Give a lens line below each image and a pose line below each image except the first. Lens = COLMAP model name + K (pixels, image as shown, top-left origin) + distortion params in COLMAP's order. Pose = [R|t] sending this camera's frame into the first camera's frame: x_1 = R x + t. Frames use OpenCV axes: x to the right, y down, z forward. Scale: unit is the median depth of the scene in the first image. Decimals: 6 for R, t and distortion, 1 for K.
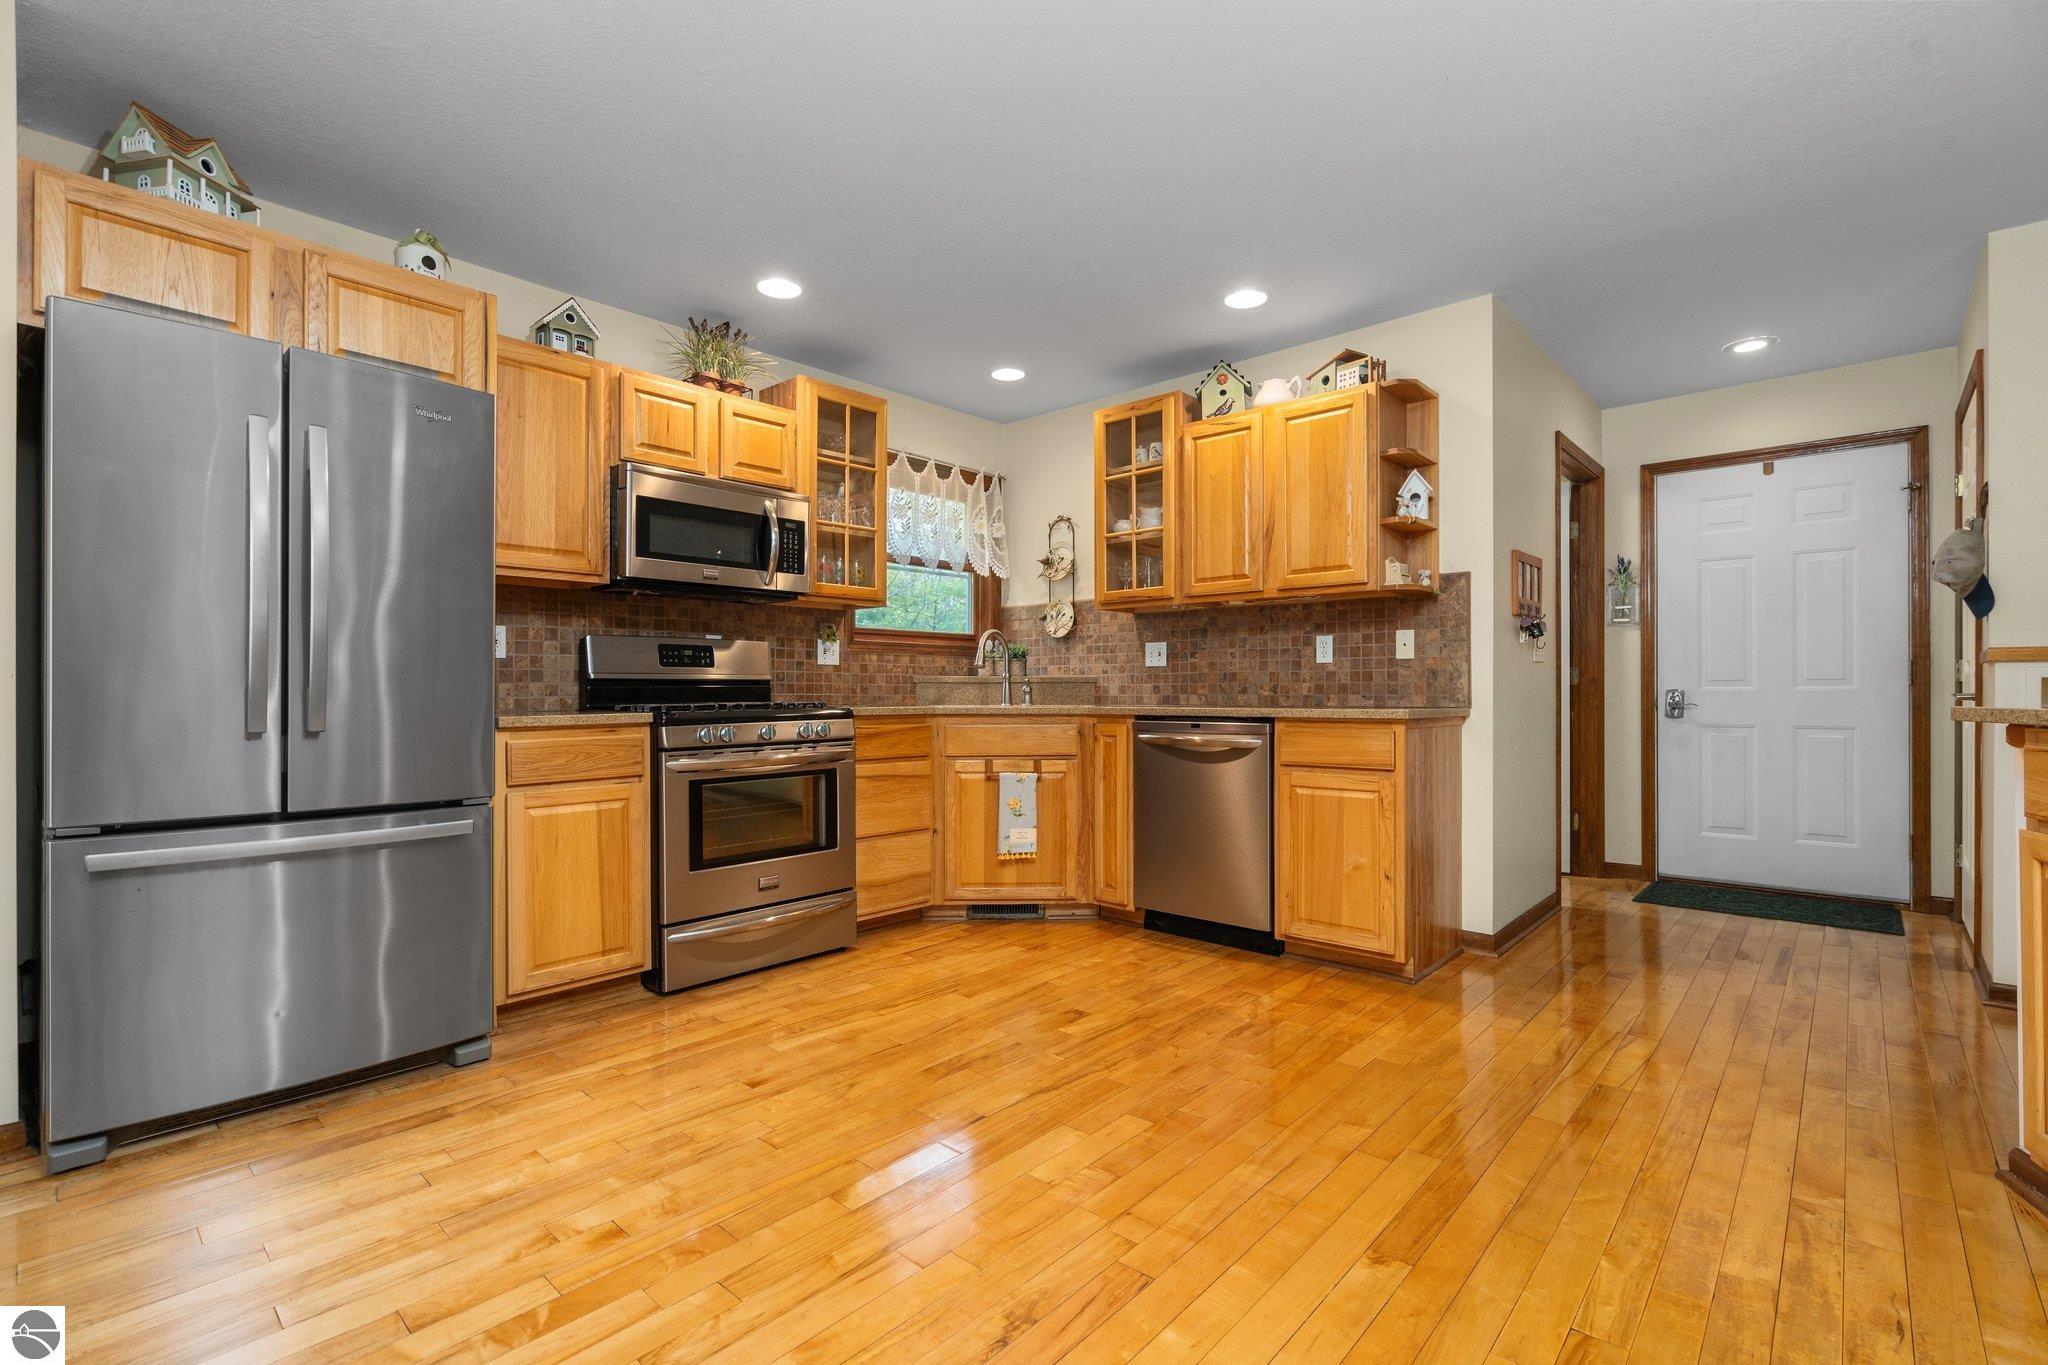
lens RADIAL K [[926.2, 0, 1018.7], [0, 926.2, 687.2], [0, 0, 1]] dist [0.000288, 0.000856]
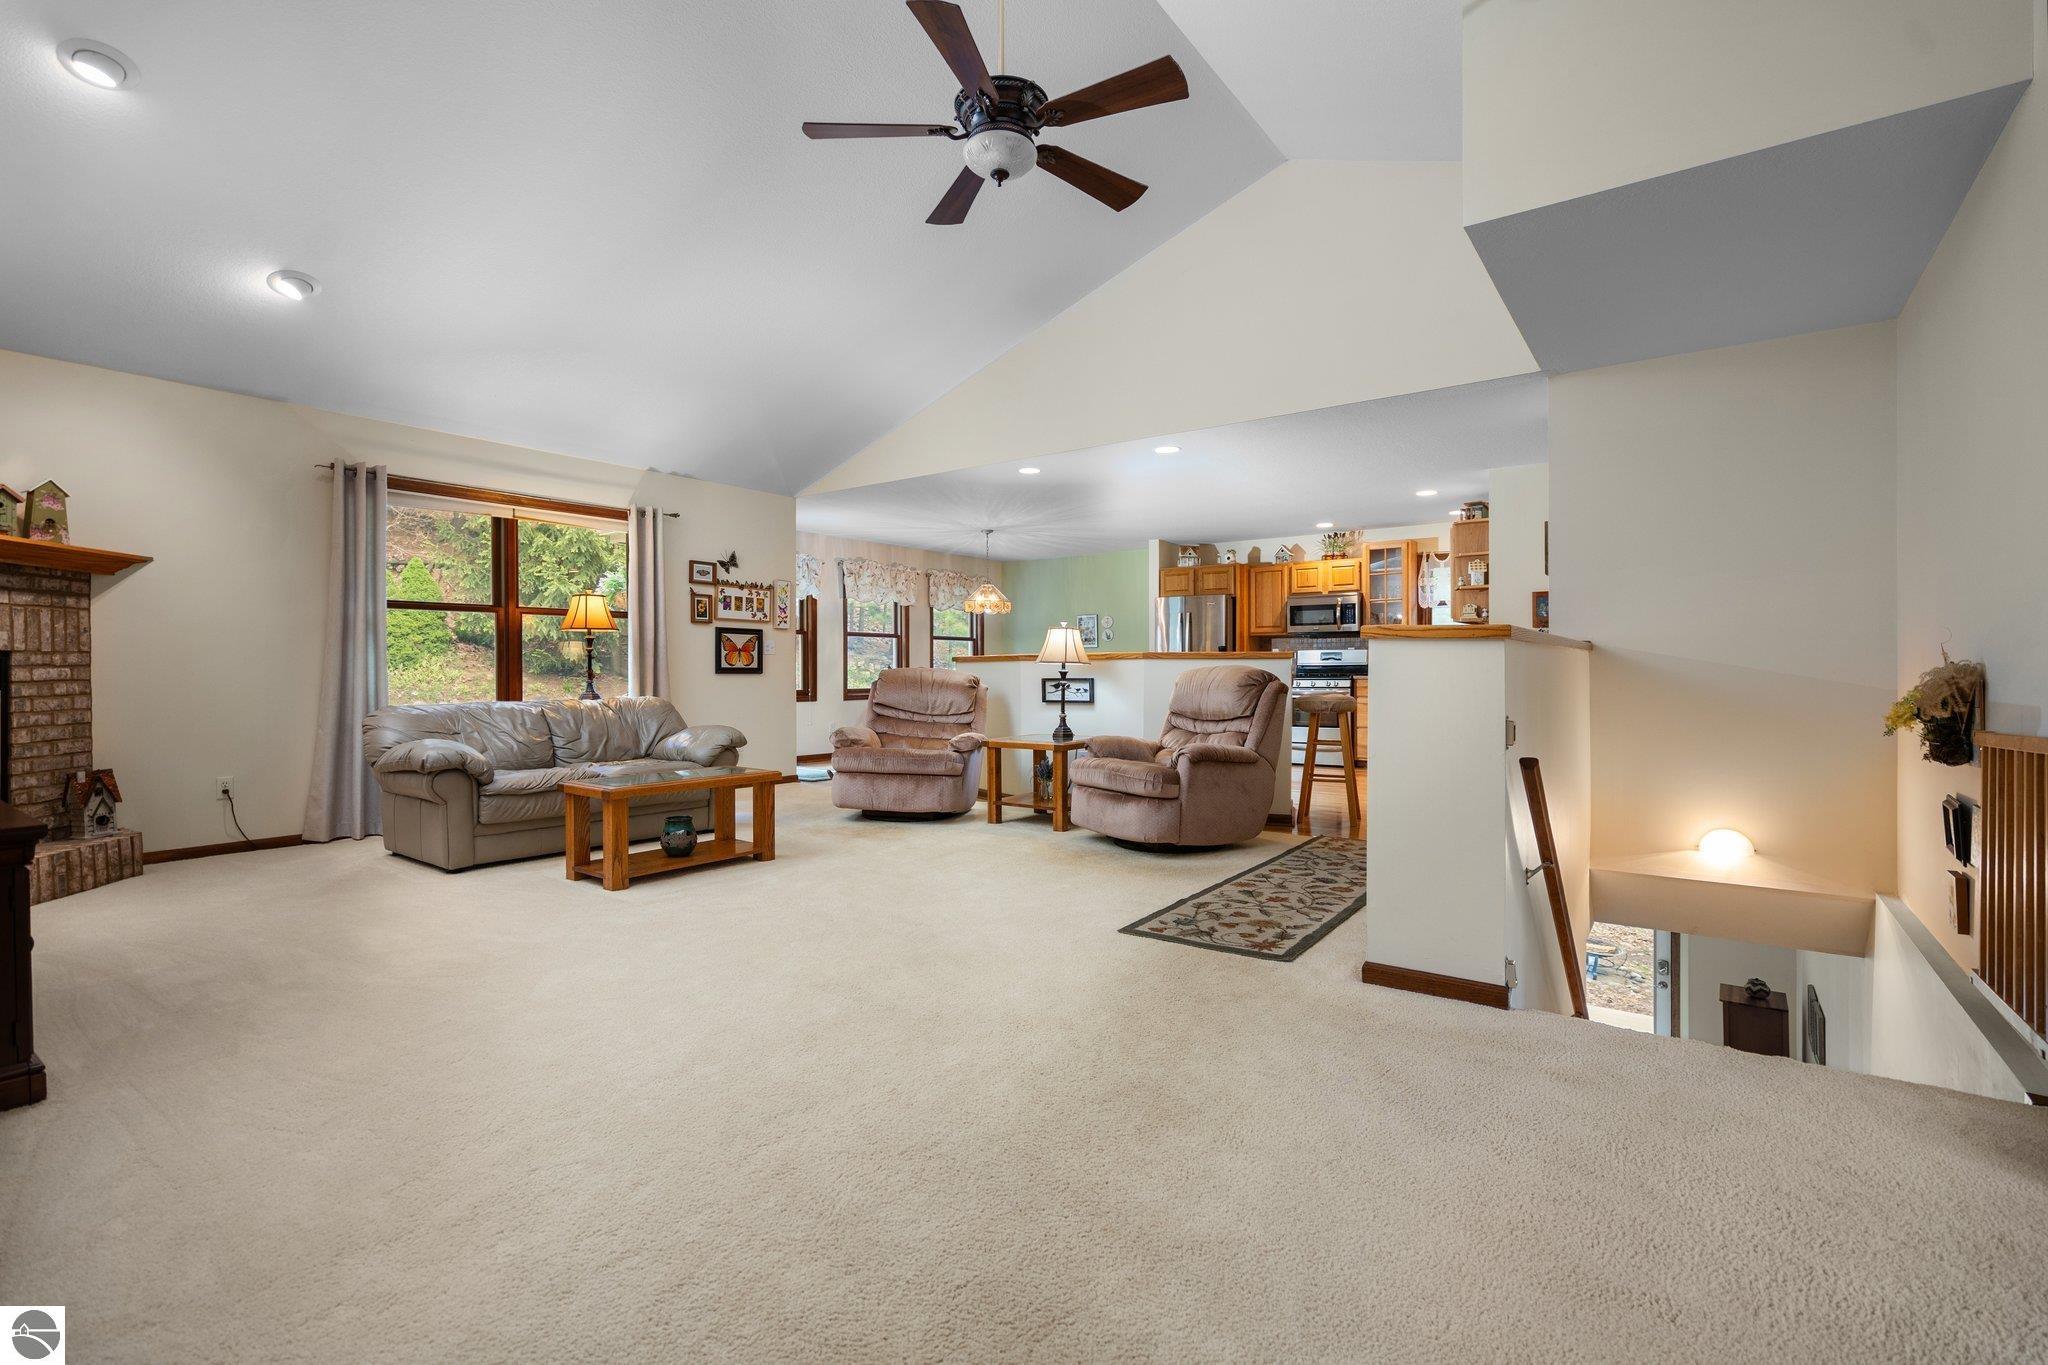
lens RADIAL K [[924.7, 0, 1010.9], [0, 924.7, 673.0], [0, 0, 1]] dist [-0.001799, 0.000127]
pose [[0.098615, 0.004617, -0.995115, 2.152898], [0.005116, 0.999974, 0.005147, -0.003062], [0.995113, -0.005599, 0.098589, -0.196314]]
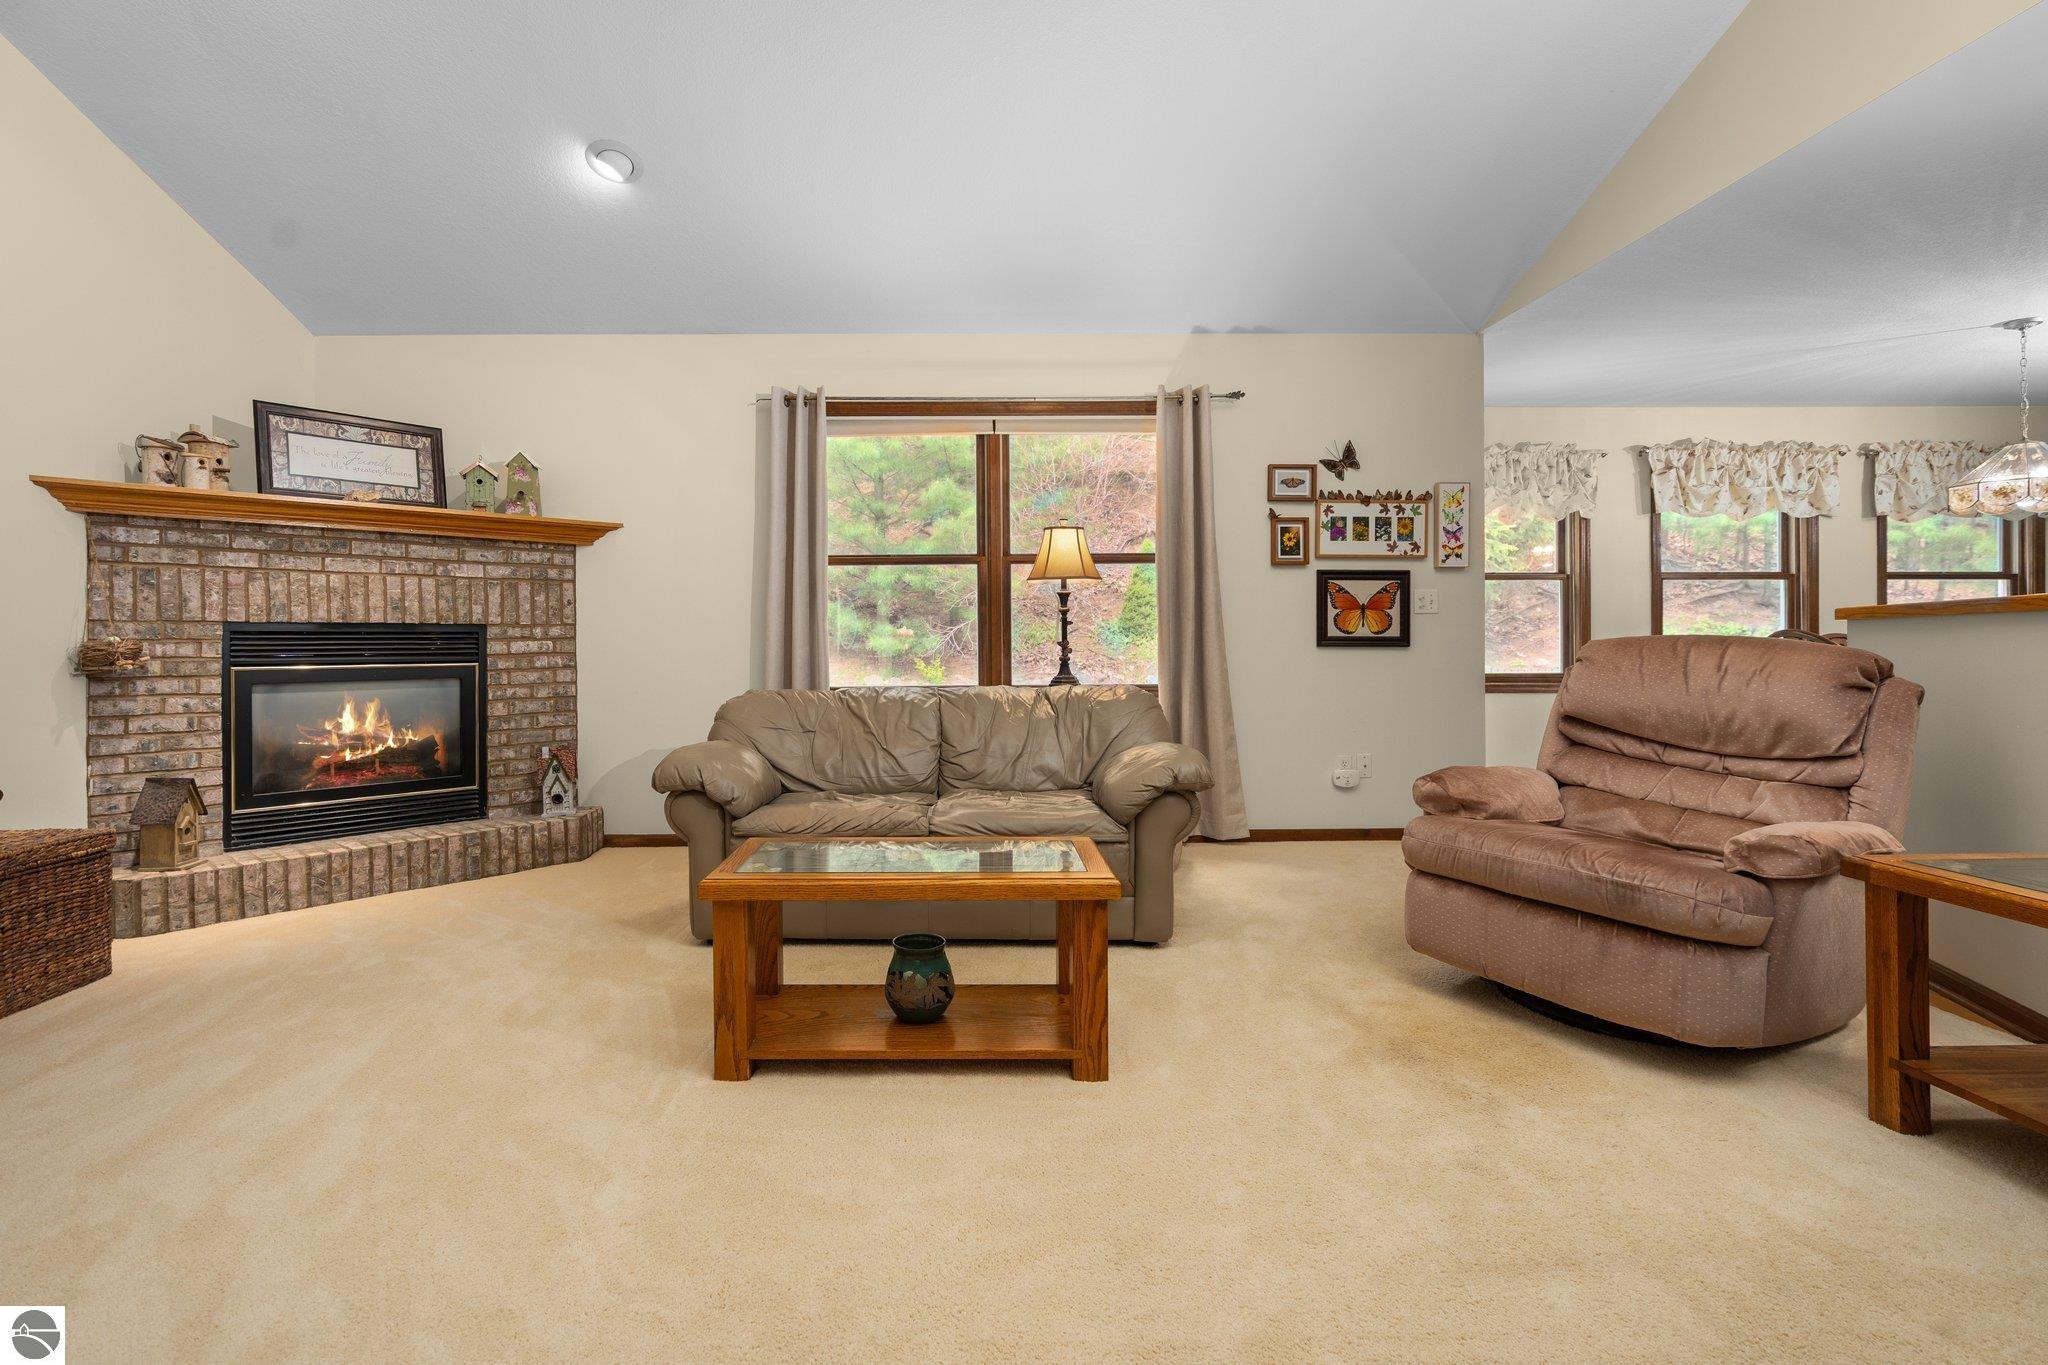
lens RADIAL K [[951.6, 0, 958.0], [0, 951.6, 643.1], [0, 0, 1]] dist [0.000945, -0.000017]
pose [[-0.732290, 0.004921, -0.680975, 1.323727], [0.007428, 0.999972, -0.000762, -0.002080], [0.680953, -0.005616, -0.732306, -0.043738]]
